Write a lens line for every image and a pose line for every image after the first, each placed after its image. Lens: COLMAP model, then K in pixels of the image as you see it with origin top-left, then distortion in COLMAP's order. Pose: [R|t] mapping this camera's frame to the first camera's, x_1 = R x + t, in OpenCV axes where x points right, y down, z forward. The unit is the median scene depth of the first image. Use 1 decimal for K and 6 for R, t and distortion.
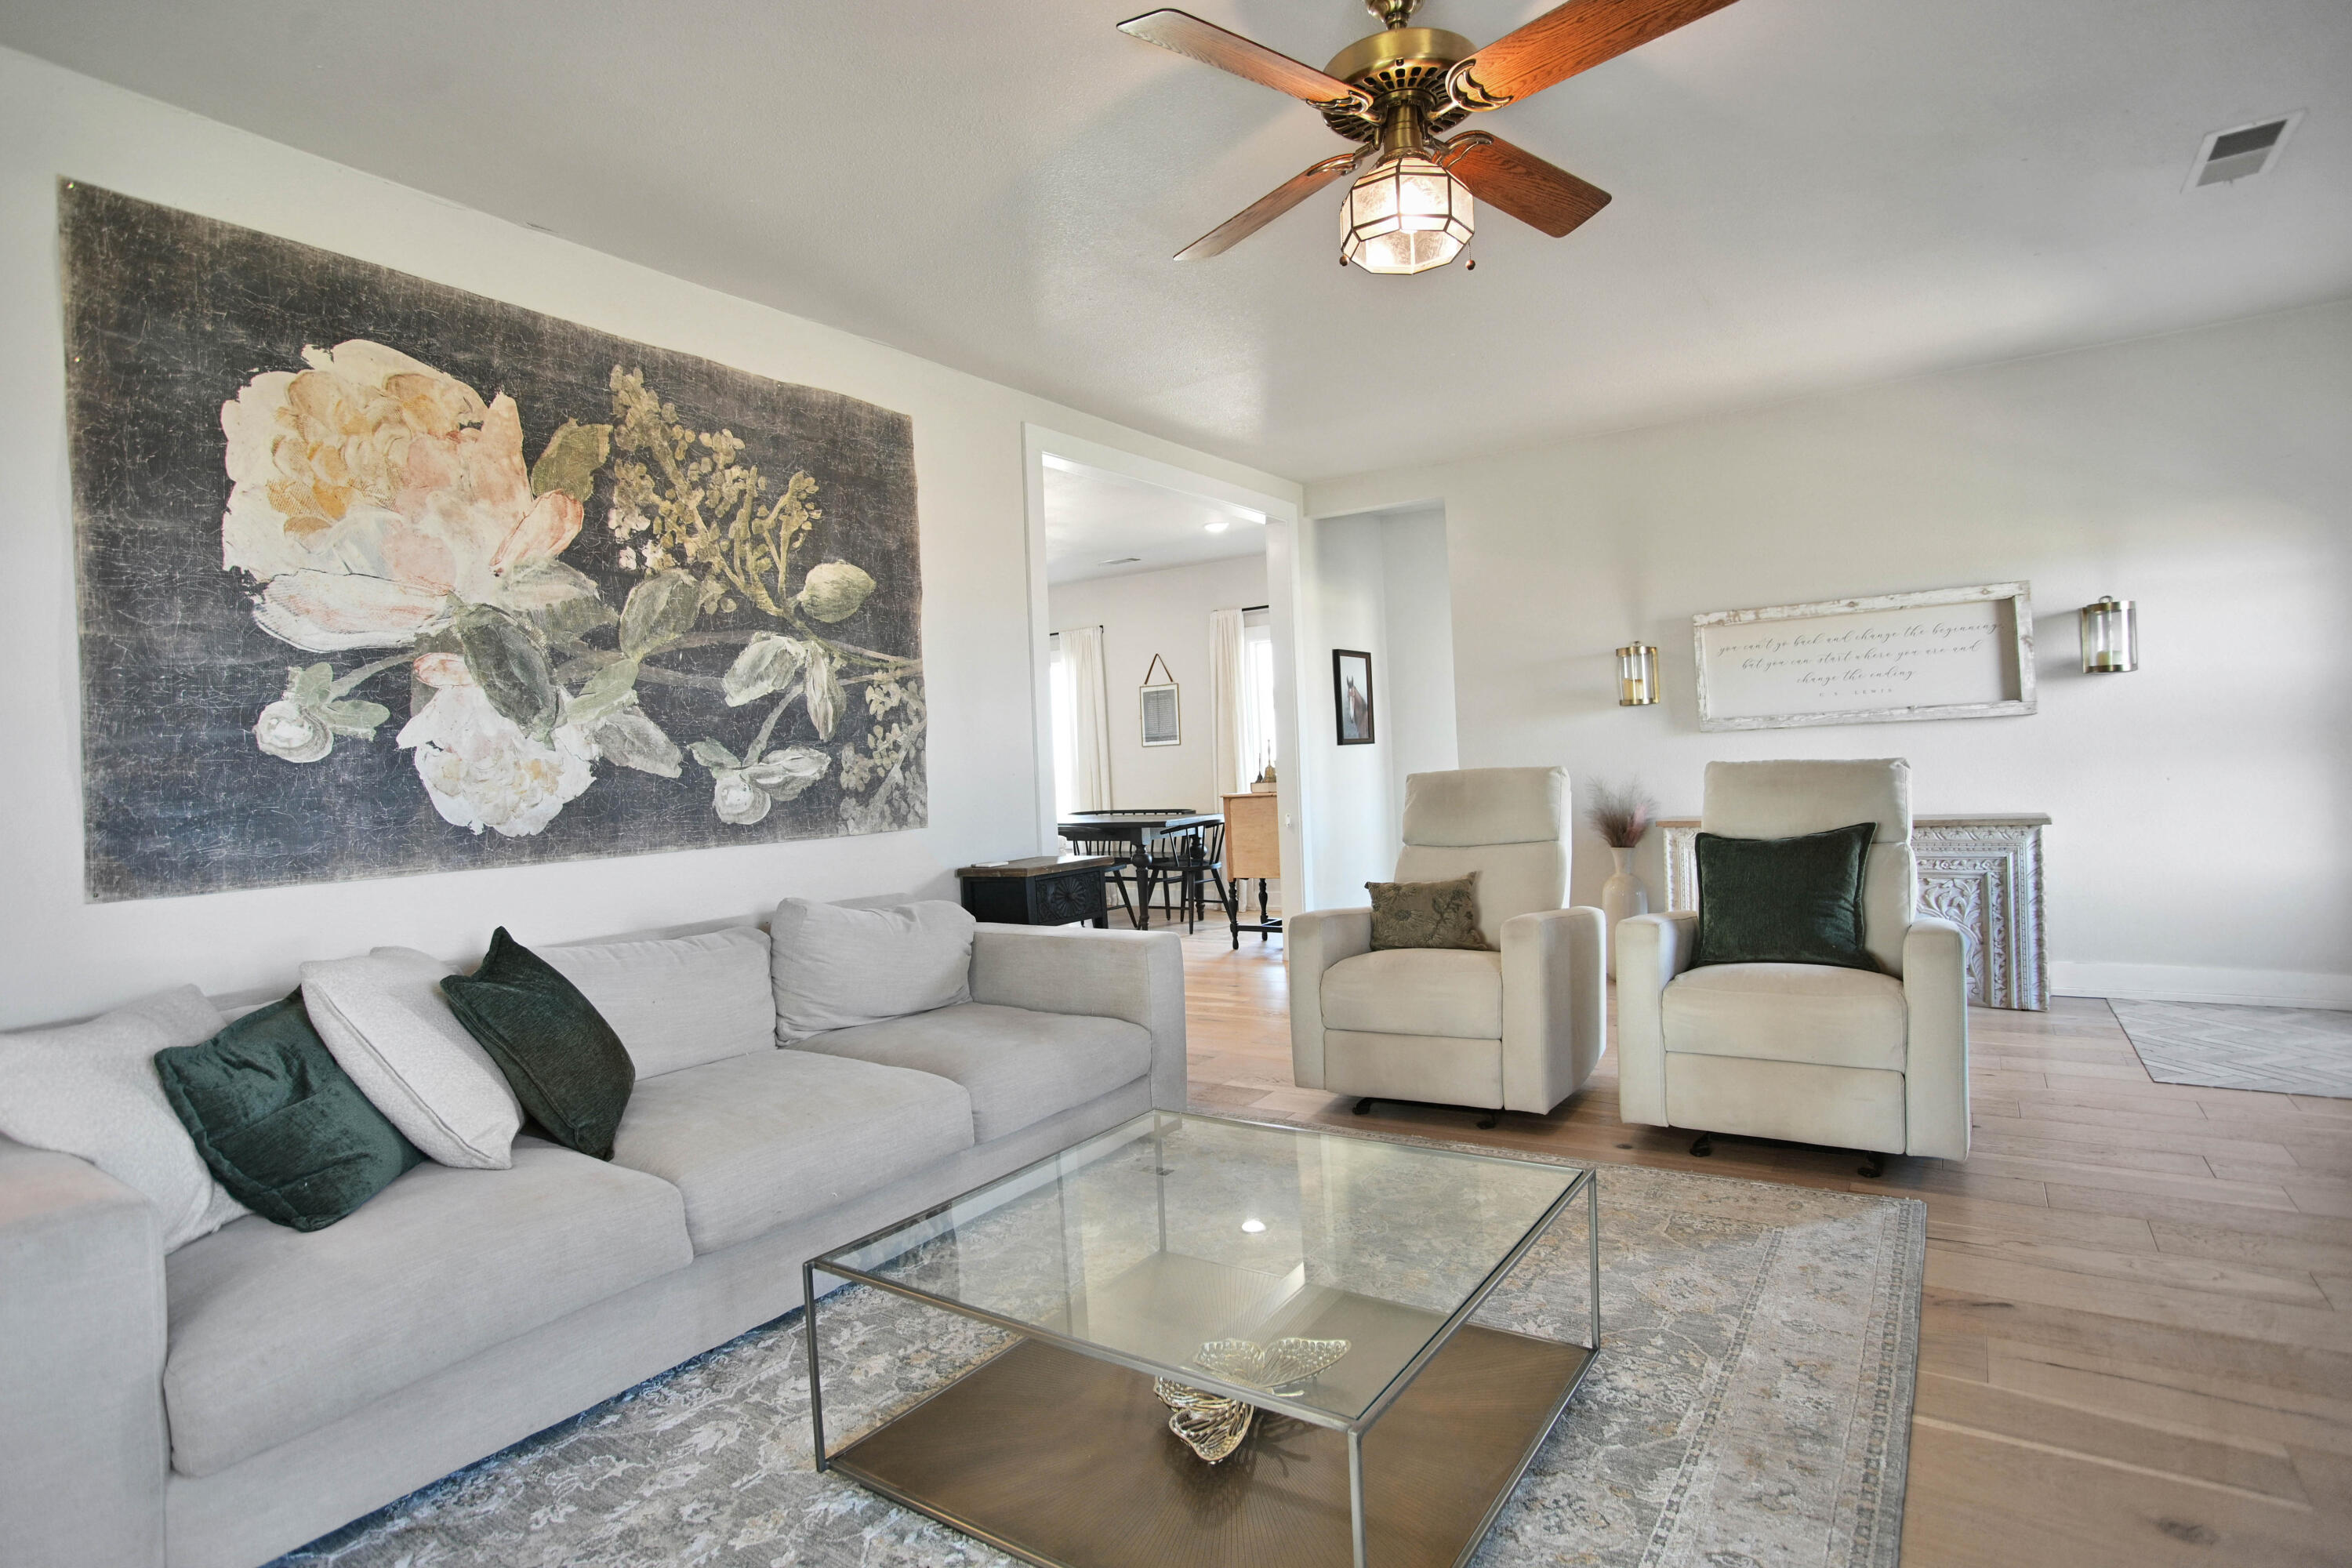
lens RADIAL K [[1191.9, 0, 1169.4], [0, 1191.9, 775.2], [0, 0, 1]] dist [-0.082430, 0.035788]
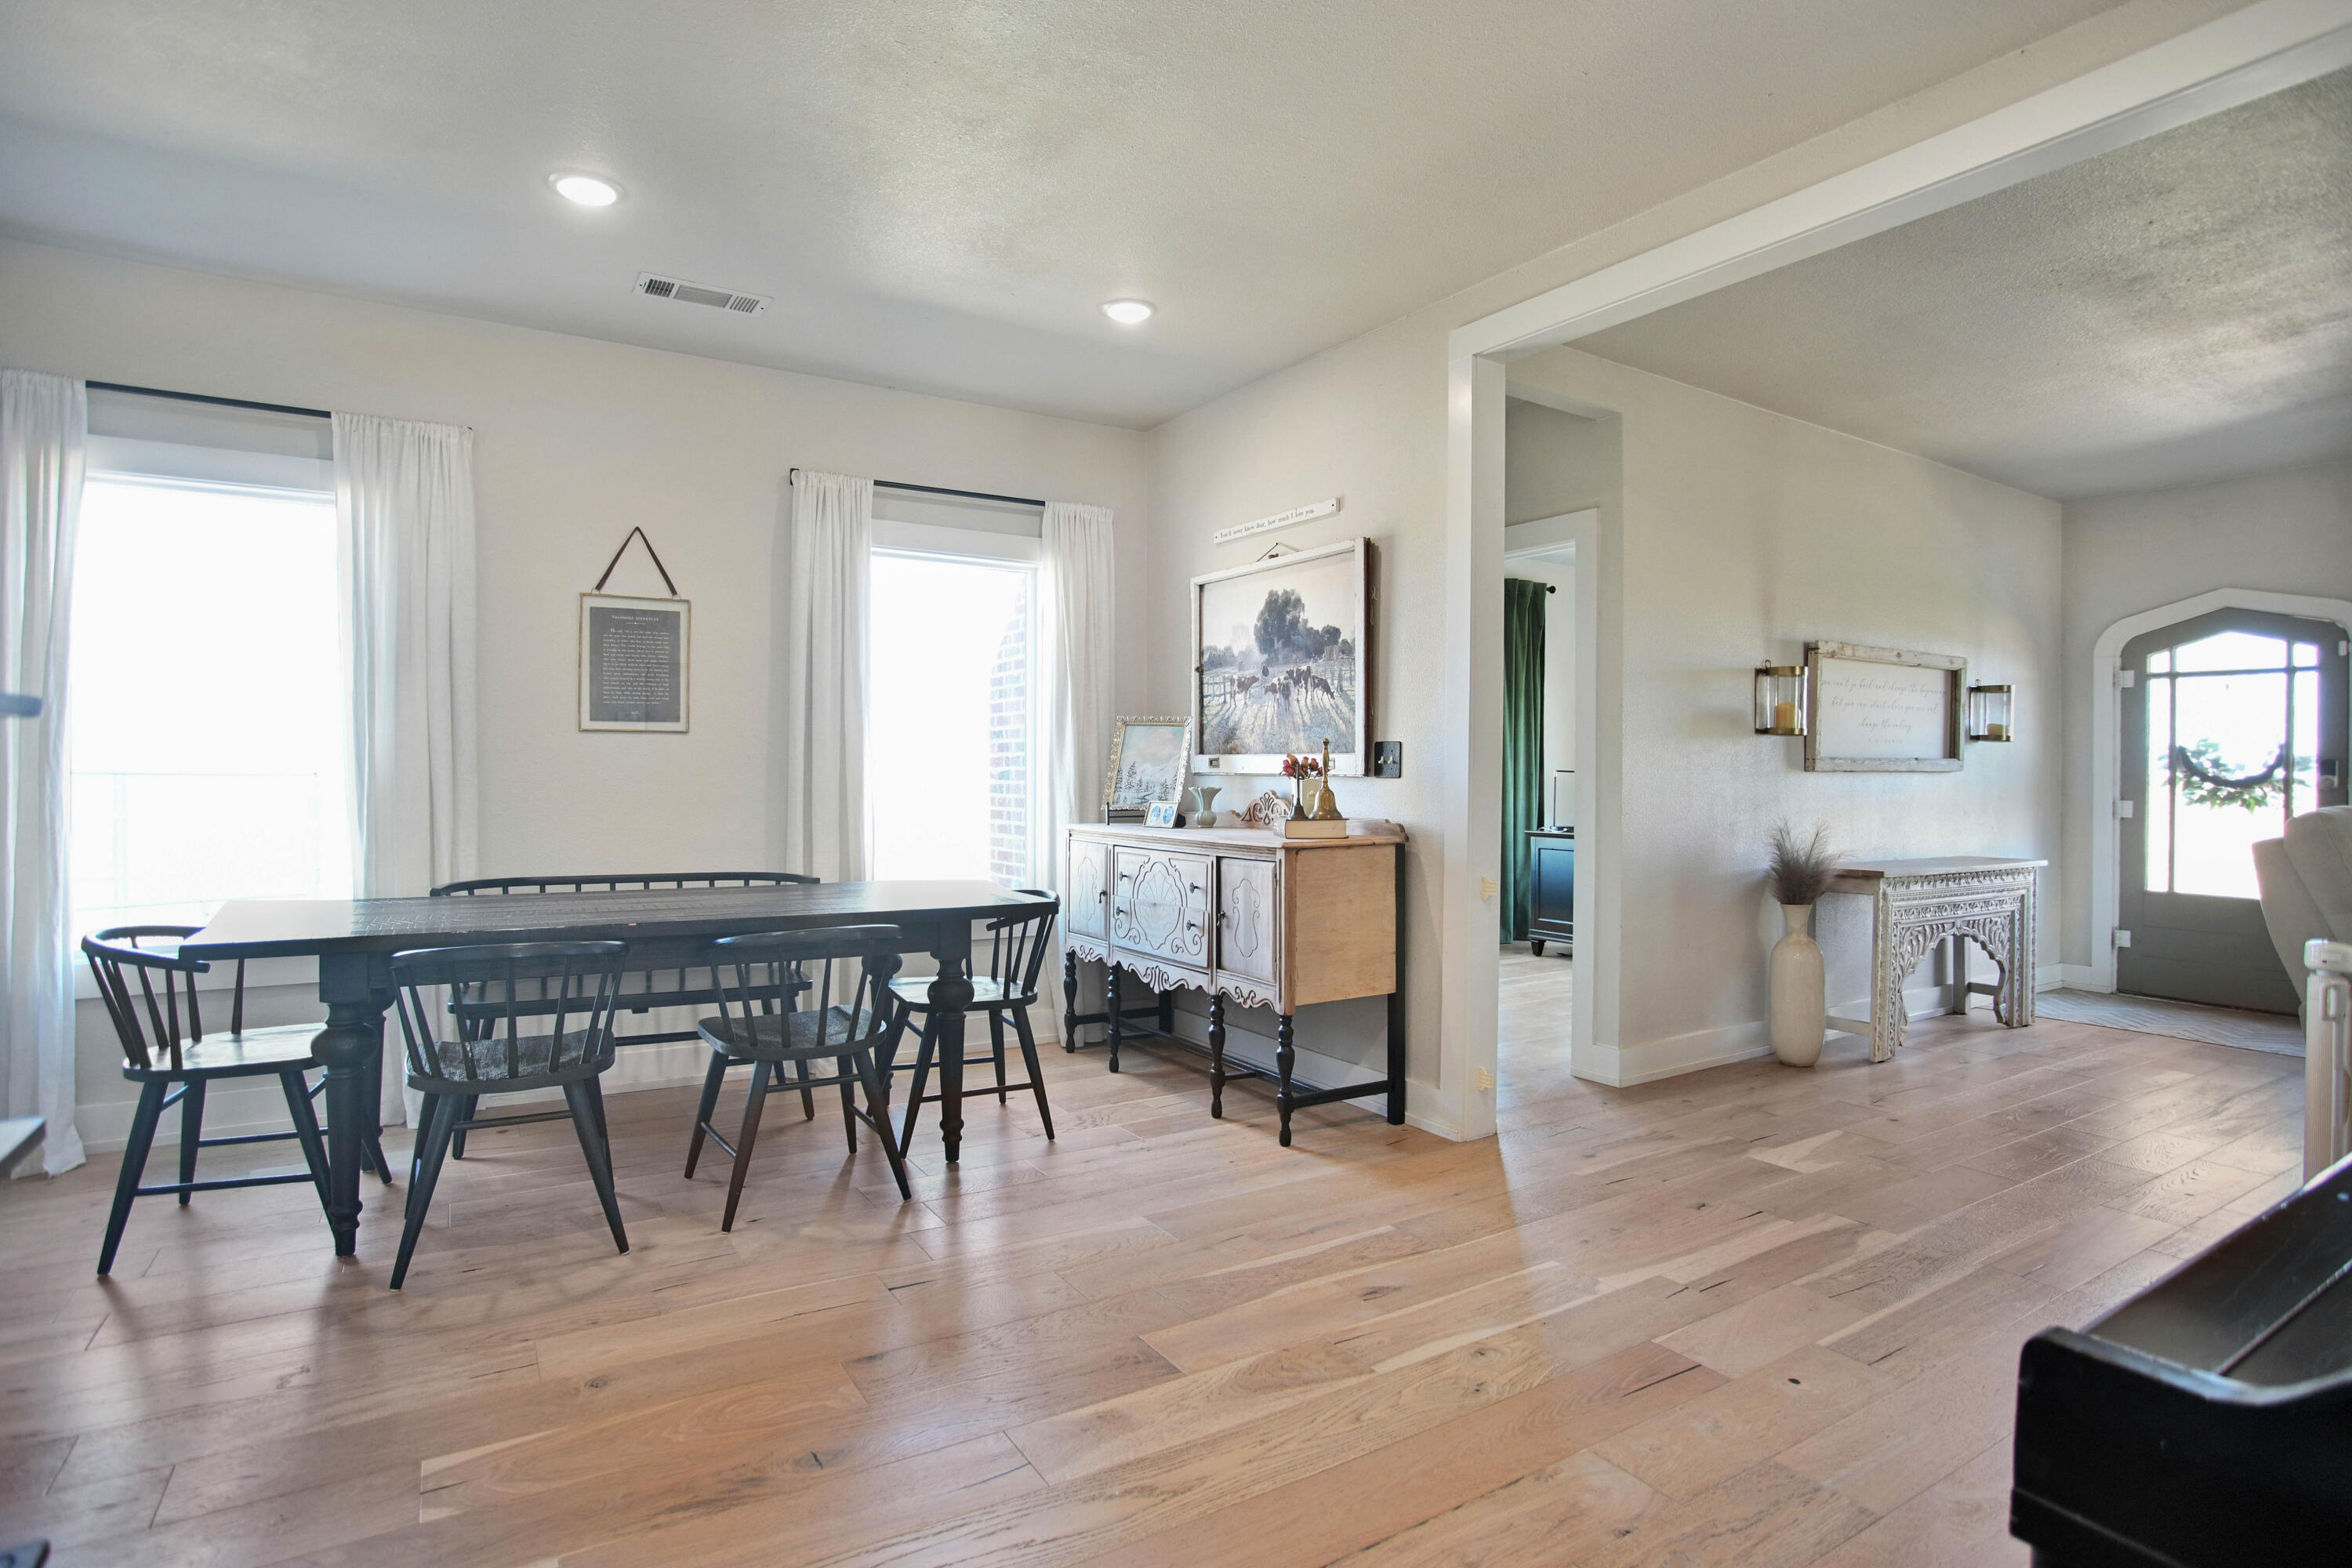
lens RADIAL K [[1191.9, 0, 1169.4], [0, 1191.9, 775.2], [0, 0, 1]] dist [-0.082430, 0.035788]
pose [[0.402132, 0.045962, 0.914427, -0.597940], [-0.015346, 0.998937, -0.043461, 0.013594], [-0.915453, 0.003445, 0.402410, 1.159615]]
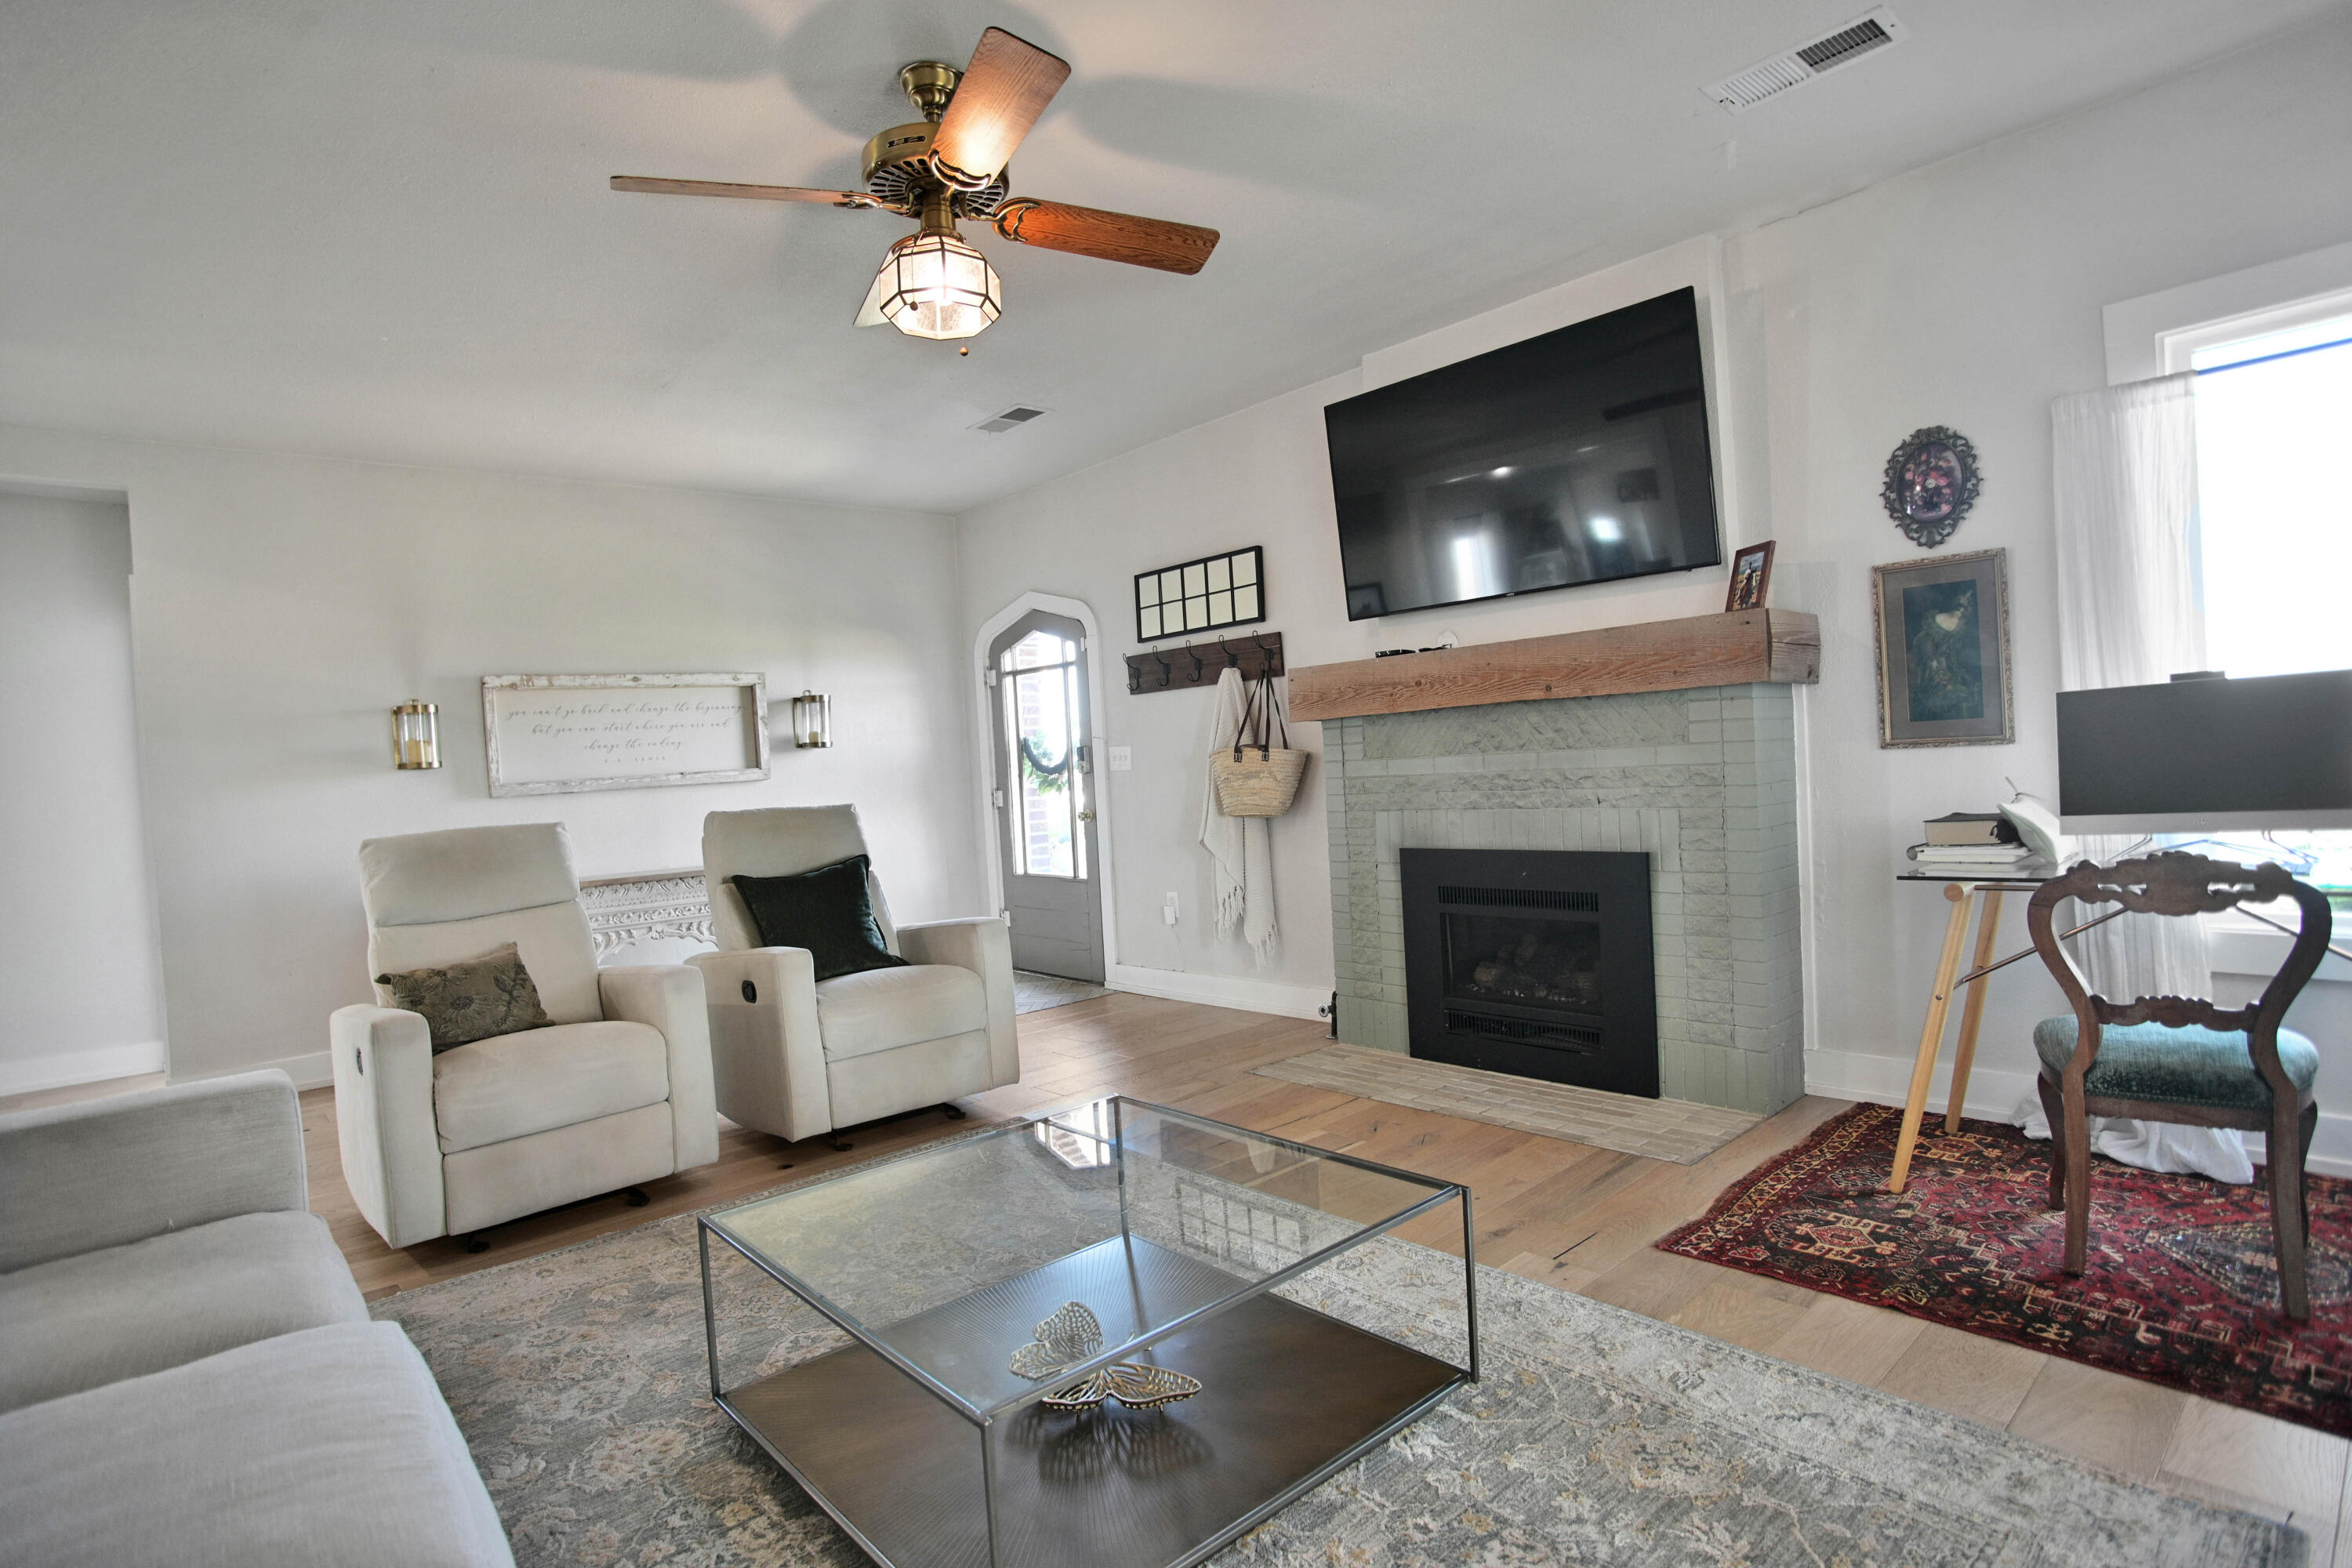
lens RADIAL K [[1191.9, 0, 1169.4], [0, 1191.9, 775.2], [0, 0, 1]] dist [-0.082430, 0.035788]
pose [[0.246134, 0.020037, 0.969029, -0.355627], [0.063208, 0.997326, -0.036677, 0.015908], [-0.967173, 0.070277, 0.244209, 0.241654]]
